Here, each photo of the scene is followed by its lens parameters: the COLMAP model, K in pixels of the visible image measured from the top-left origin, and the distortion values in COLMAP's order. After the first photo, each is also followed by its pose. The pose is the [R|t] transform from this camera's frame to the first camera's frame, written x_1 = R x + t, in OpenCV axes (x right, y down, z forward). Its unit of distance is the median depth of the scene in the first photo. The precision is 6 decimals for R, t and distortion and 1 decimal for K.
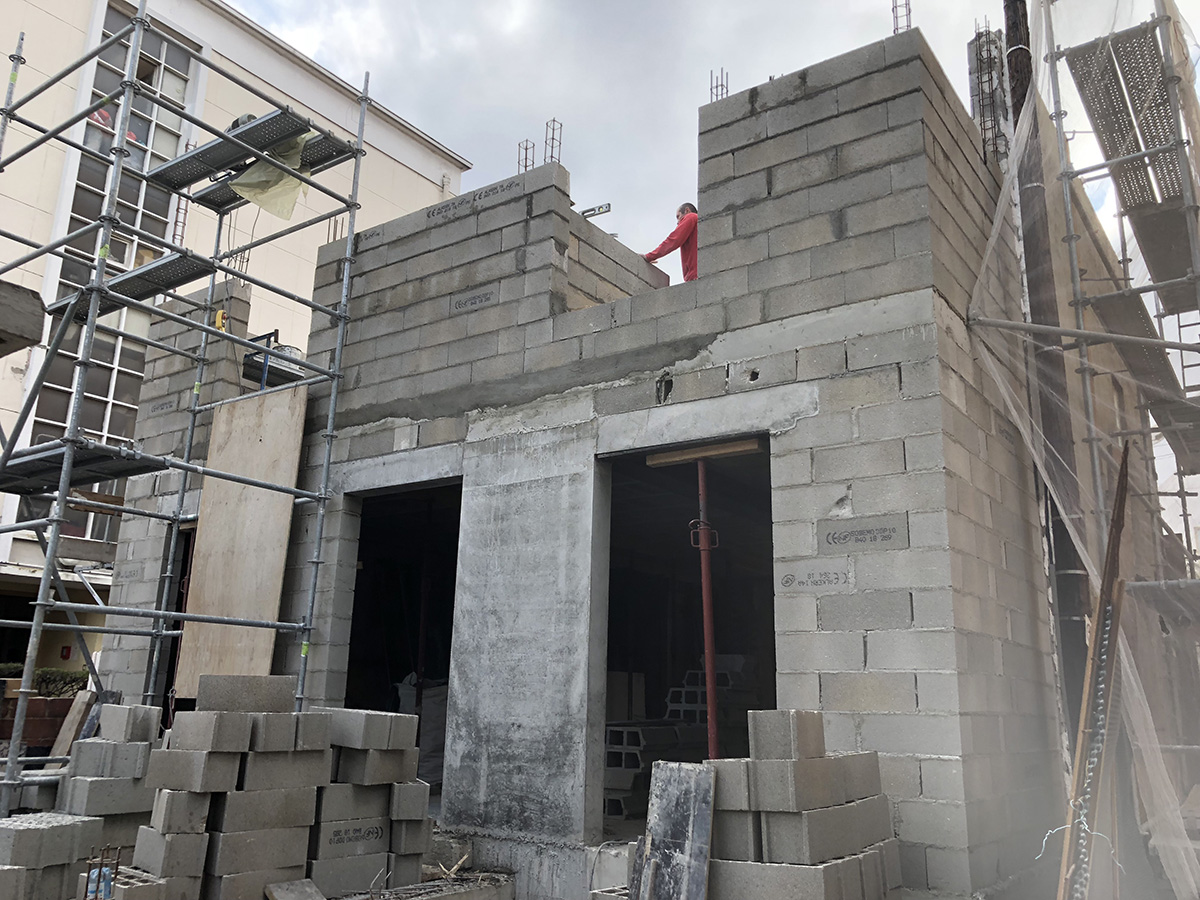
lens RADIAL K [[959.6, 0, 575.4], [0, 959.6, 451.8], [0, 0, 1]] dist [0.111468, -0.204924]
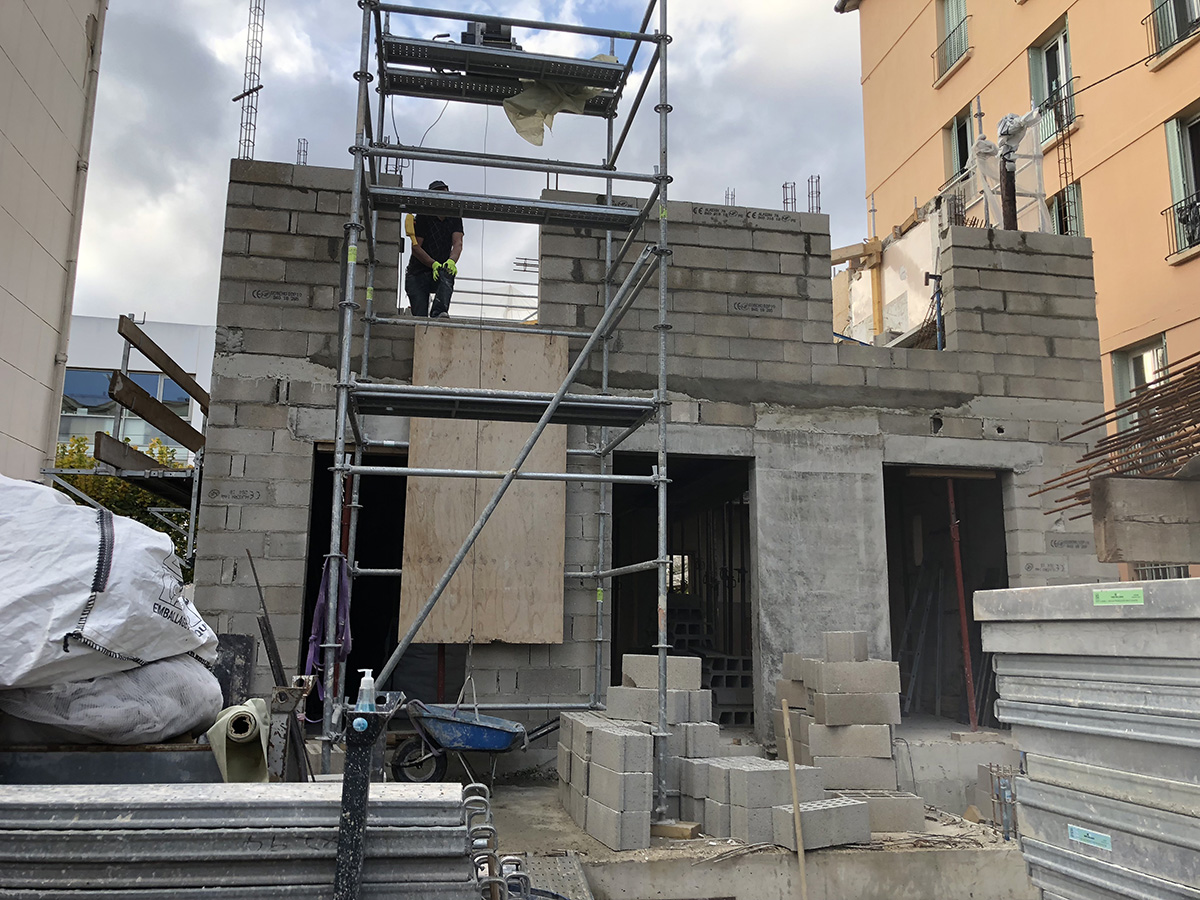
lens RADIAL K [[959.6, 0, 575.4], [0, 959.6, 451.8], [0, 0, 1]] dist [0.111468, -0.204924]
pose [[0.702964, 0.112973, 0.702195, -1.194523], [-0.173146, 0.984784, 0.014898, 0.041783], [-0.689827, -0.132055, 0.711829, 0.322636]]
